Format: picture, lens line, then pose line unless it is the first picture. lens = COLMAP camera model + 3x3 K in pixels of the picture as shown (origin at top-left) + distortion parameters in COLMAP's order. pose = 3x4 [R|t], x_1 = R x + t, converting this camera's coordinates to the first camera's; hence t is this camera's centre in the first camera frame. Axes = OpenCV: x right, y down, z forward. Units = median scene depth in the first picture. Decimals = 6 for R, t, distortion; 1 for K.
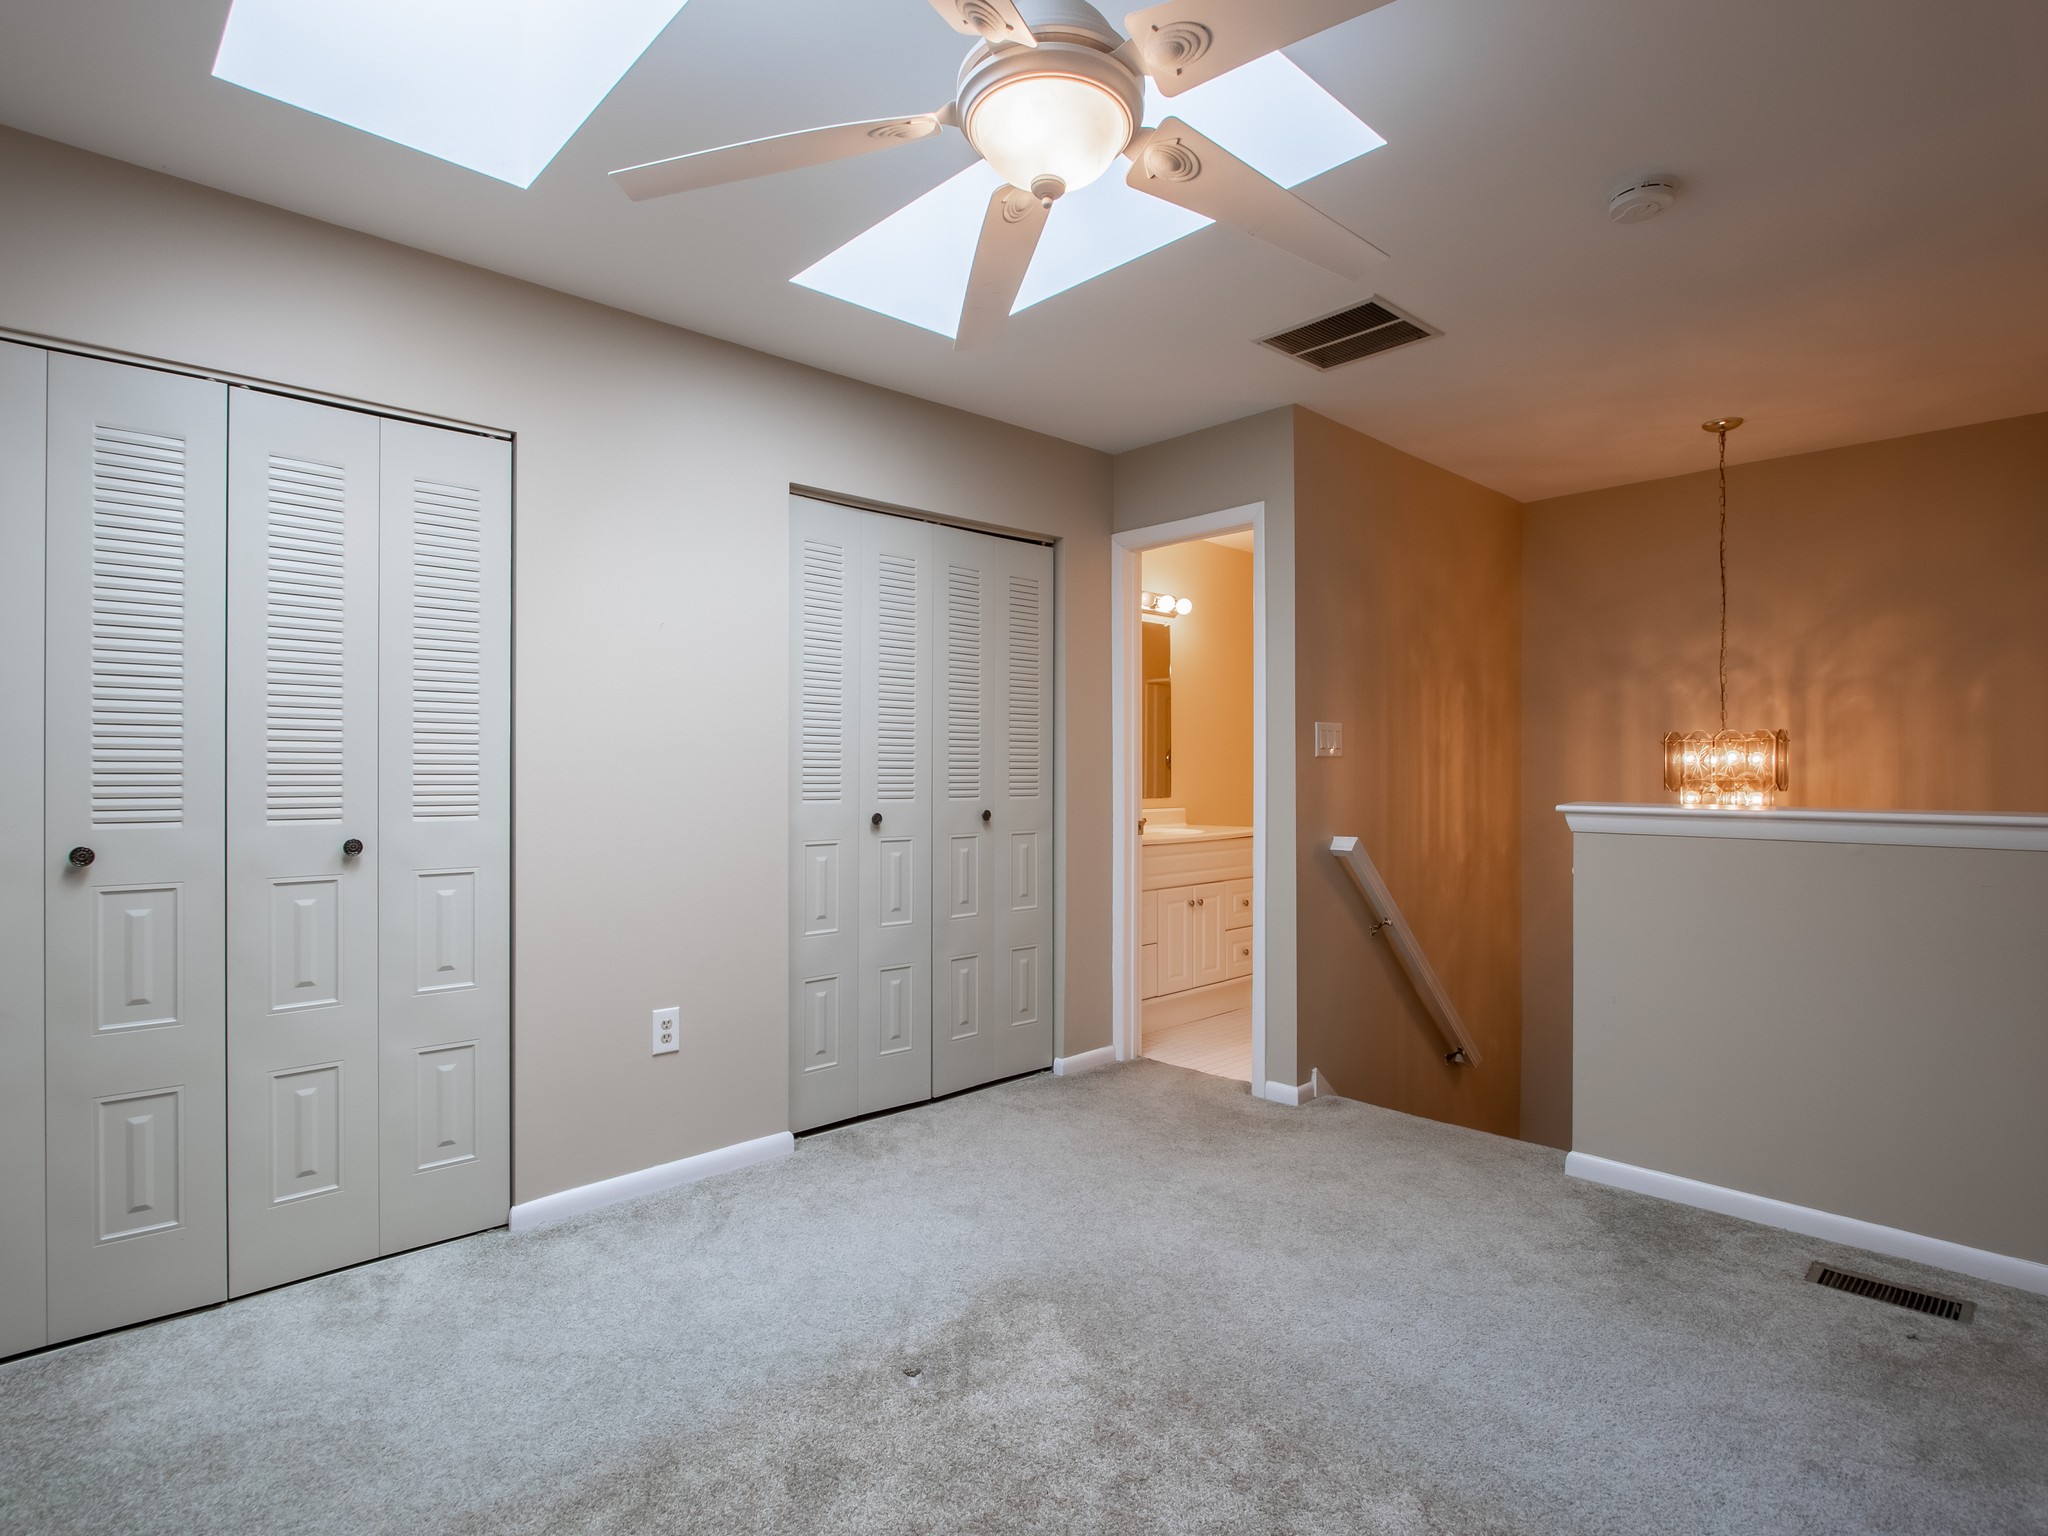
lens RADIAL K [[1077.1, 0, 971.6], [0, 1077.1, 768.3], [0, 0, 1]] dist [-0.013758, 0.002721]
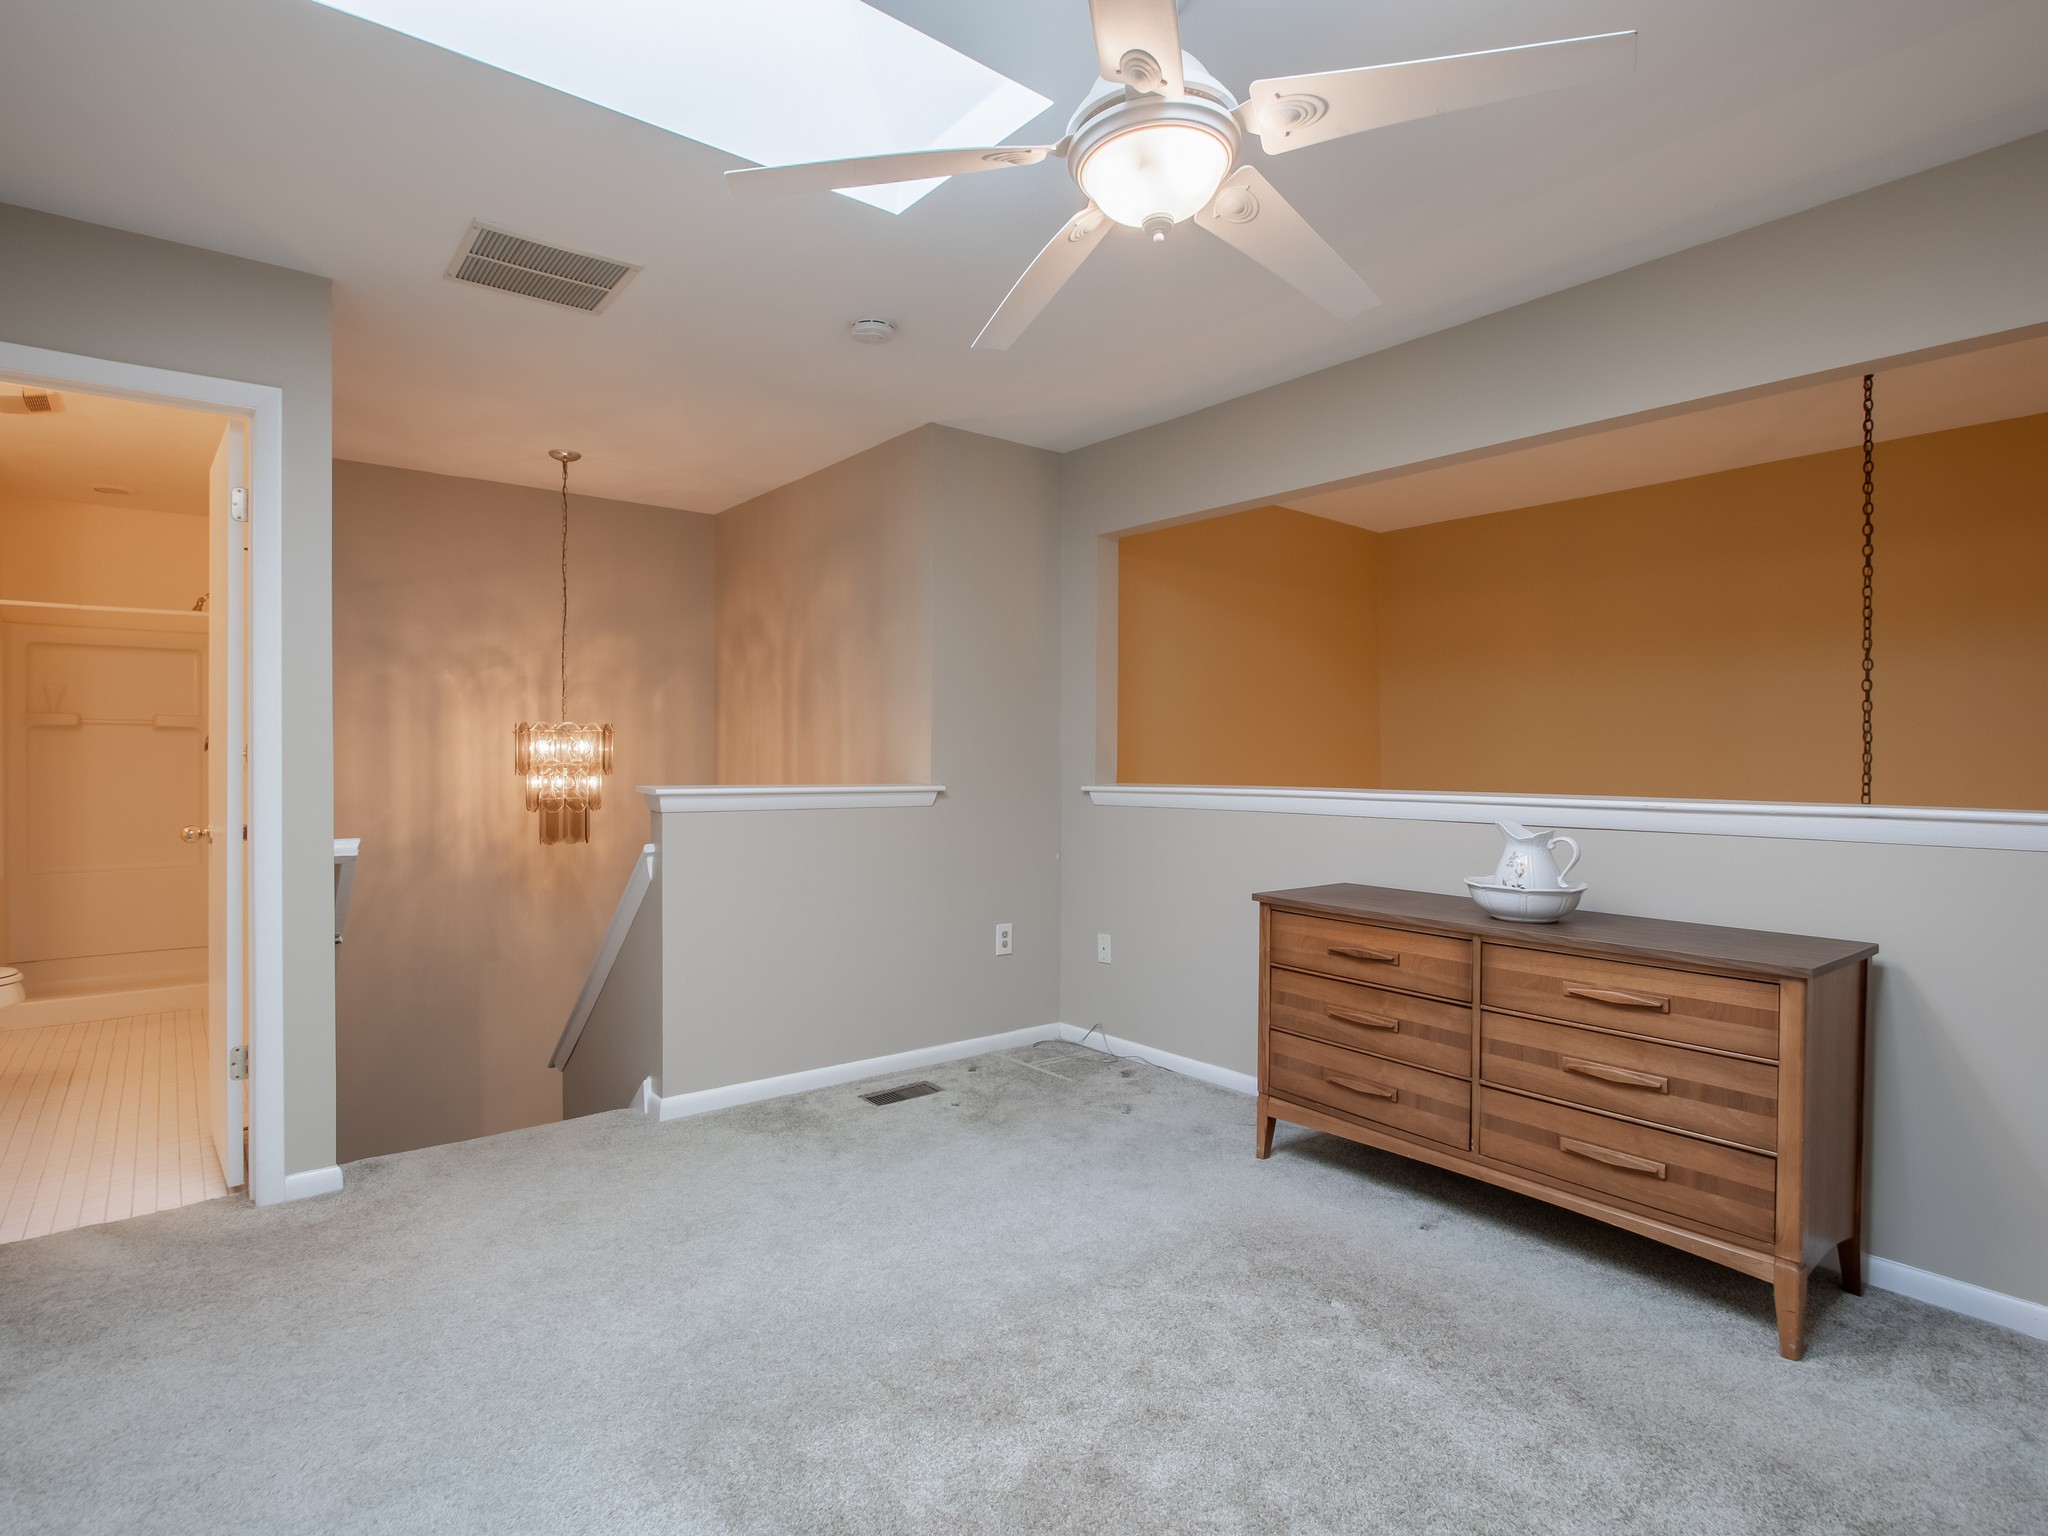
lens RADIAL K [[1077.1, 0, 1026.8], [0, 1077.1, 762.8], [0, 0, 1]] dist [-0.013758, 0.002721]
pose [[0.053627, -0.003442, 0.998555, -0.441664], [-0.006058, 0.999975, 0.003772, 0.000780], [-0.998543, -0.006252, 0.053605, 0.465557]]
